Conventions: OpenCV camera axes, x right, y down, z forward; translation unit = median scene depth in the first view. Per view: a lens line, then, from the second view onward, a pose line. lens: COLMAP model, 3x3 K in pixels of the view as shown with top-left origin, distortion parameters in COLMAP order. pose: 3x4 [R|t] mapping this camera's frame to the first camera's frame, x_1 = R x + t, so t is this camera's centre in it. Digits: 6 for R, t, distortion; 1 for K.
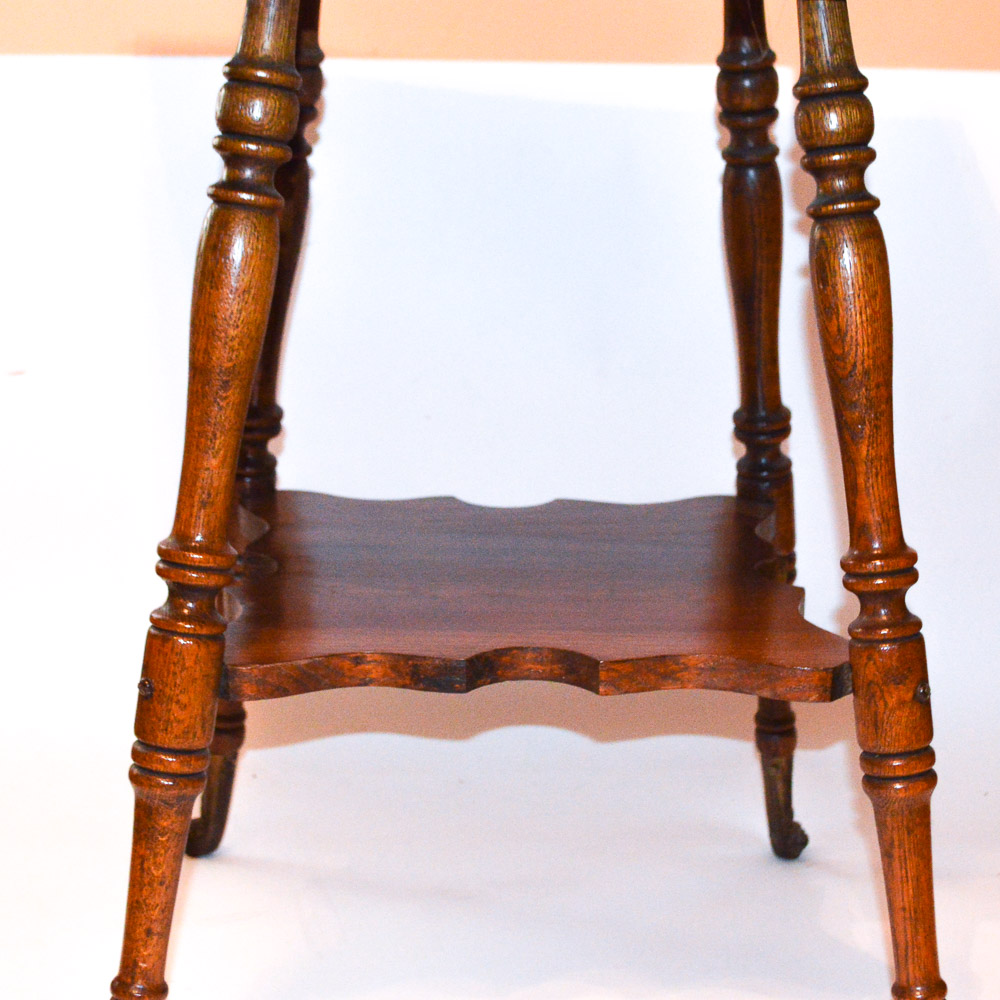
lens RADIAL K [[2006.7, 0, 488.0], [0, 2006.7, 519.1], [0, 0, 1]] dist [0.000690, 0.000000]
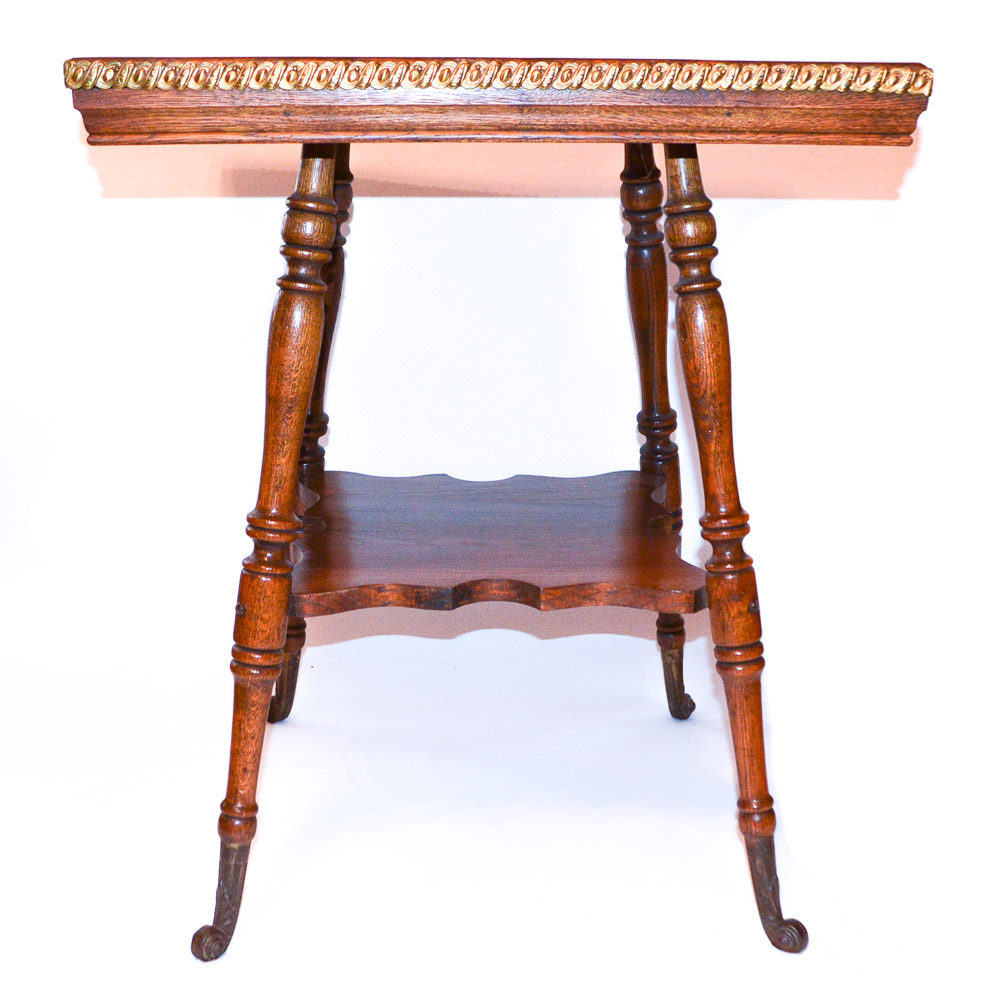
lens RADIAL K [[1548.2, 0, 480.9], [0, 1548.2, 496.9], [0, 0, 1]] dist [-0.038711, 0.000000]
pose [[0.999910, -0.012443, -0.005003, 0.017576], [0.012539, 0.999732, 0.019455, -0.020951], [0.004760, -0.019516, 0.999798, -0.161909]]
